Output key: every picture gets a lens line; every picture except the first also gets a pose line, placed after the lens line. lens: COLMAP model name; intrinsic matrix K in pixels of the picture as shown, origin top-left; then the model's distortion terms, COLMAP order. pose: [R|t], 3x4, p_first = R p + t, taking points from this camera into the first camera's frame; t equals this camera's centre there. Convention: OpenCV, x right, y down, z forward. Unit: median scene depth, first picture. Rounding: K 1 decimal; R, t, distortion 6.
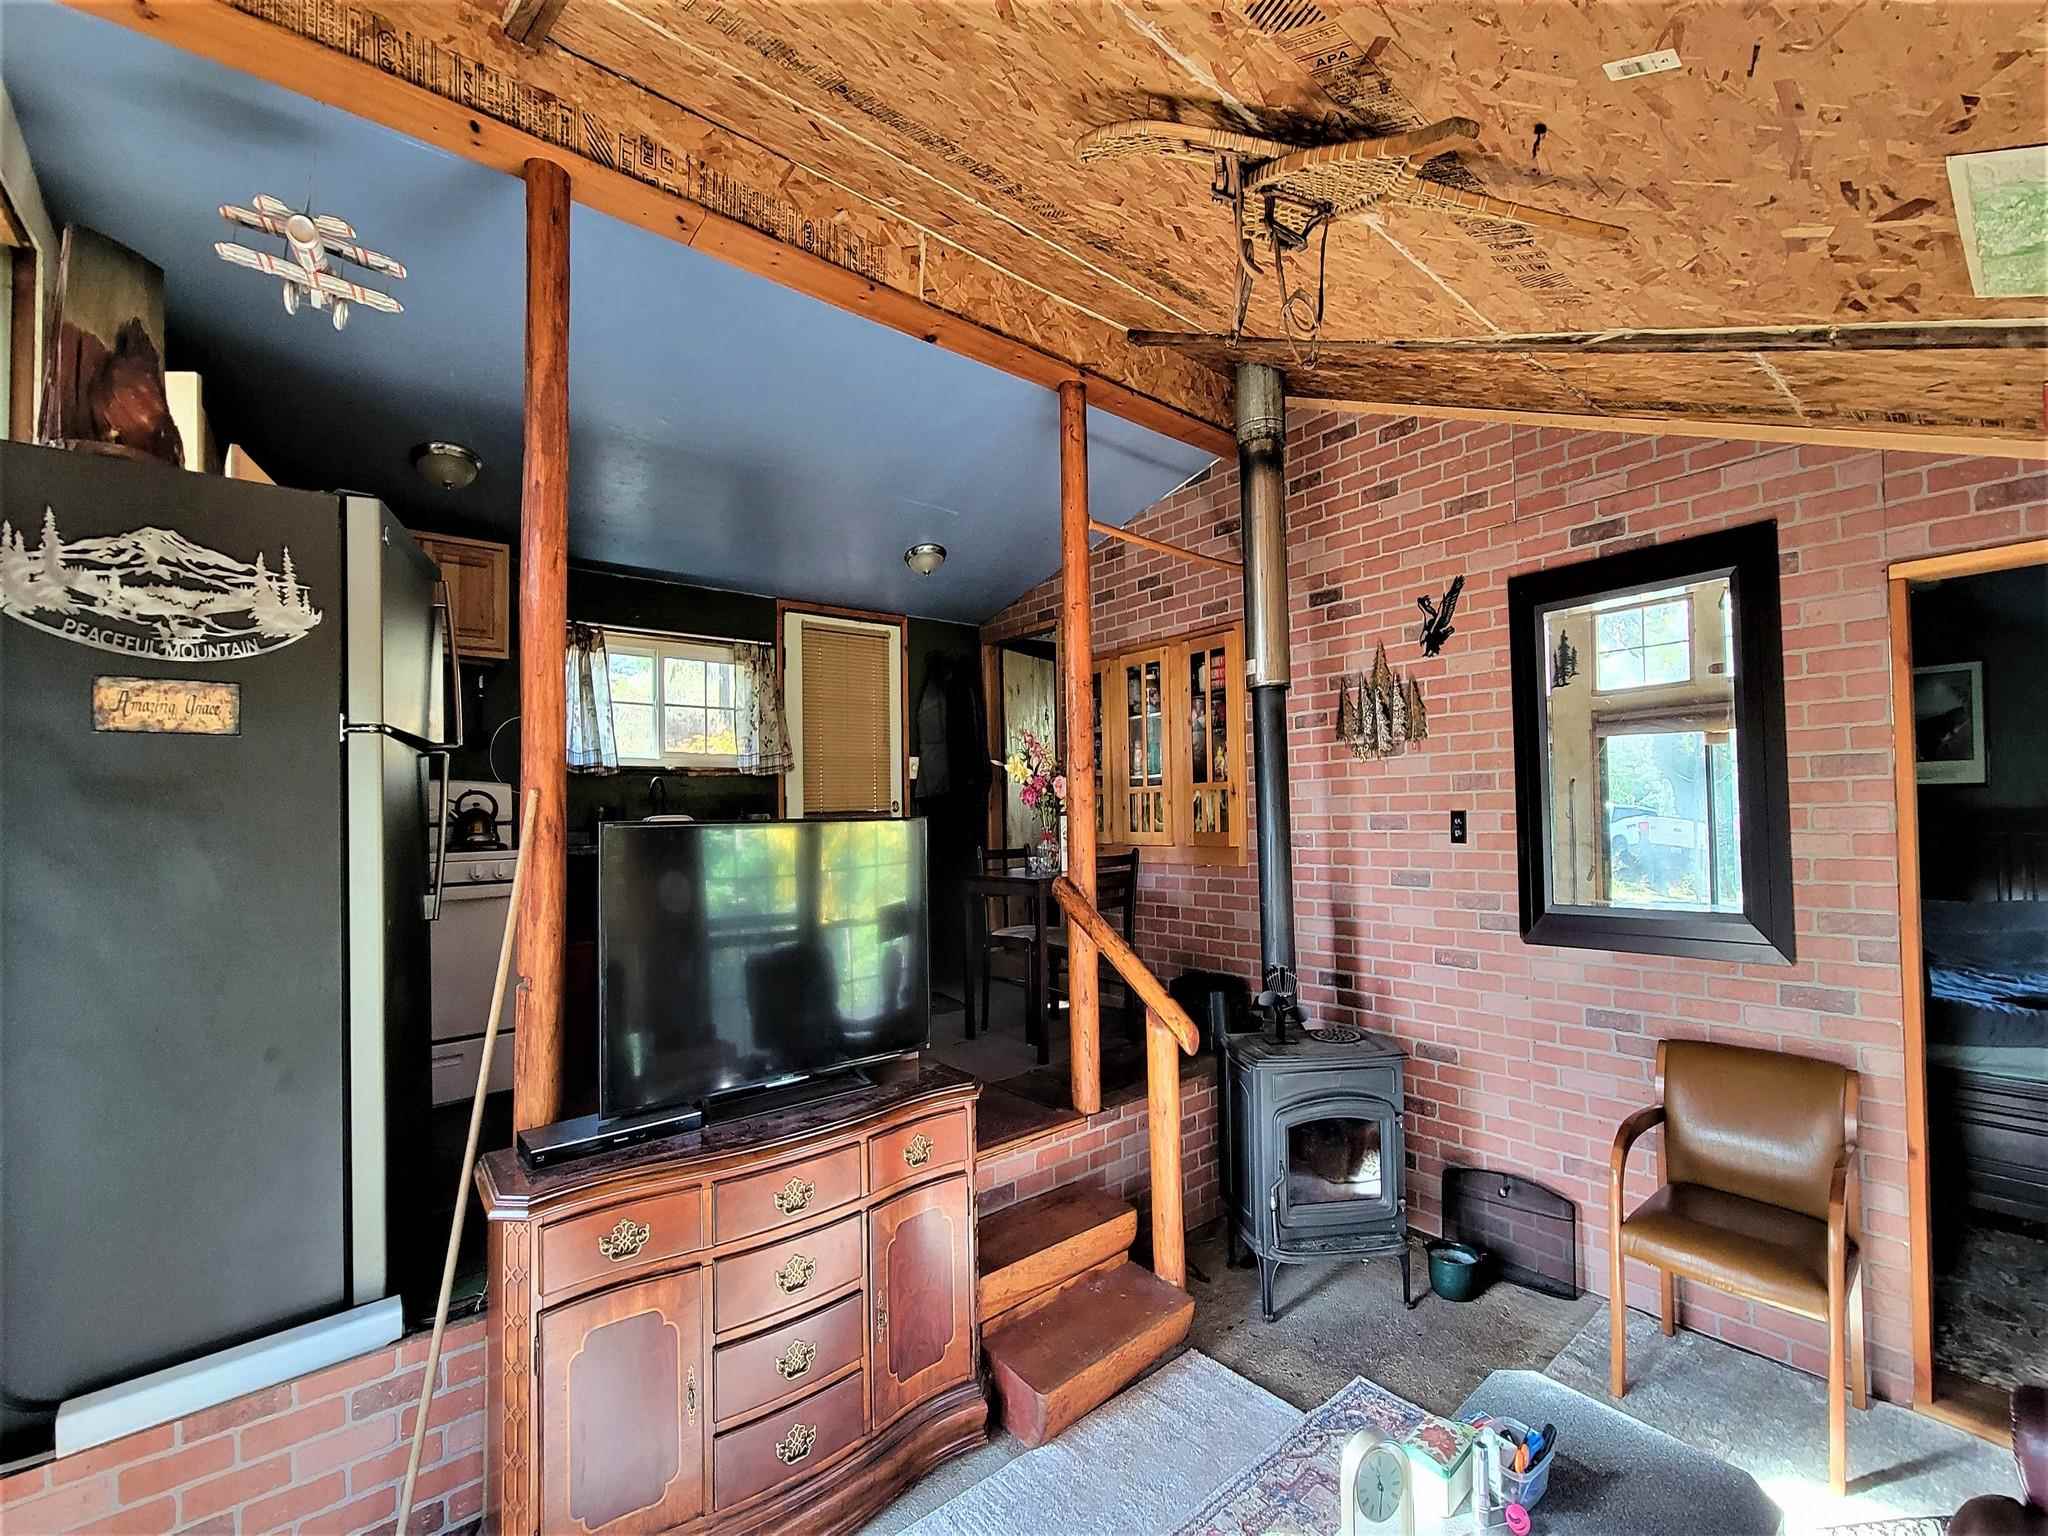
lens RADIAL K [[823.3, 0, 1029.0], [0, 823.3, 801.8], [0, 0, 1]] dist [-0.000255, -0.000009]
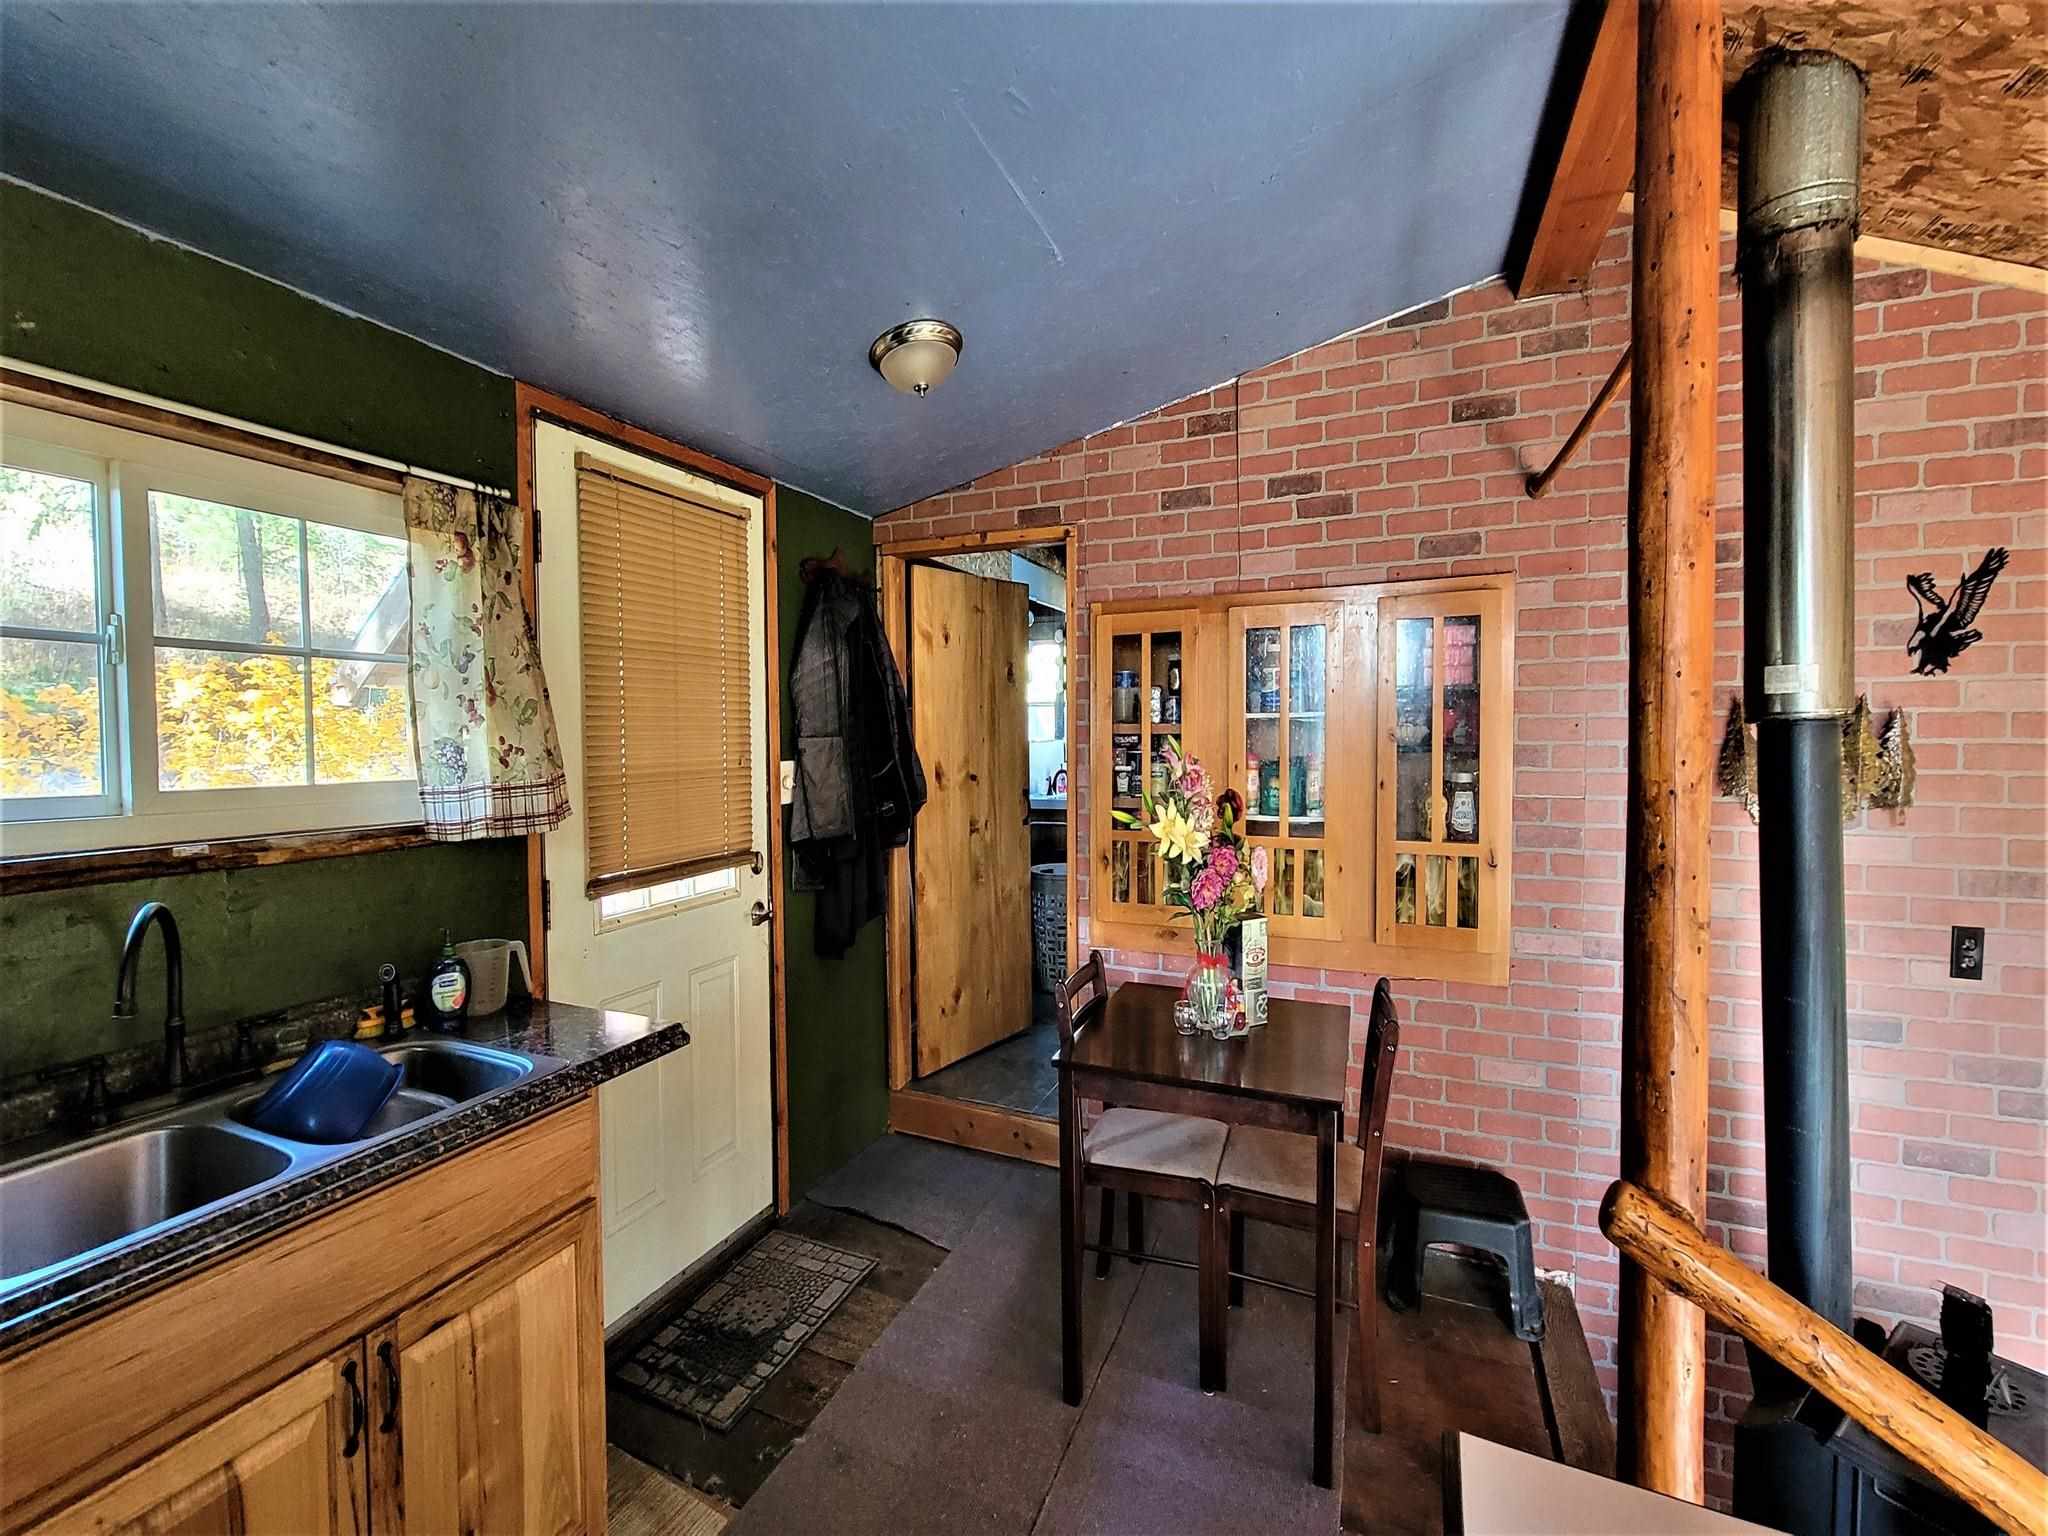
lens RADIAL K [[839.1, 0, 1024.0], [0, 839.1, 768.0], [0, 0, 1]] dist [-0.000685, 0.000053]
pose [[0.885660, -0.001851, 0.464331, -0.293418], [-0.018677, 0.999041, 0.039608, -0.087081], [-0.463959, -0.043751, 0.884776, 0.555052]]
